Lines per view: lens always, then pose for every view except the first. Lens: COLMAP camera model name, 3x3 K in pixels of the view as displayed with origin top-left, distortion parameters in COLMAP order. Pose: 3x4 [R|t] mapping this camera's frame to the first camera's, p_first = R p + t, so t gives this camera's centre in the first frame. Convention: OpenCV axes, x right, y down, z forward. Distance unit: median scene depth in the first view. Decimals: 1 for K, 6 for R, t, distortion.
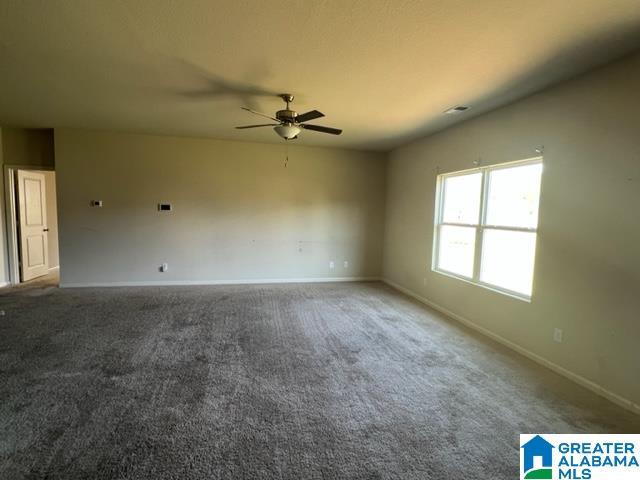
lens RADIAL K [[315.1, 0, 318.8], [0, 315.1, 240.1], [0, 0, 1]] dist [-0.002468, 0.000687]
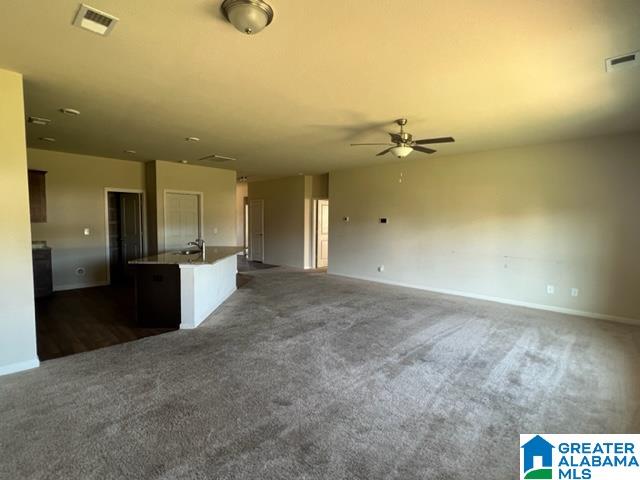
lens RADIAL K [[315.1, 0, 318.8], [0, 315.1, 239.4], [0, 0, 1]] dist [-0.002468, 0.000687]
pose [[0.557424, 0.028815, -0.829728, 0.657982], [-0.071735, 0.997332, -0.013557, 0.010712], [0.827123, 0.067077, 0.558004, 0.131928]]
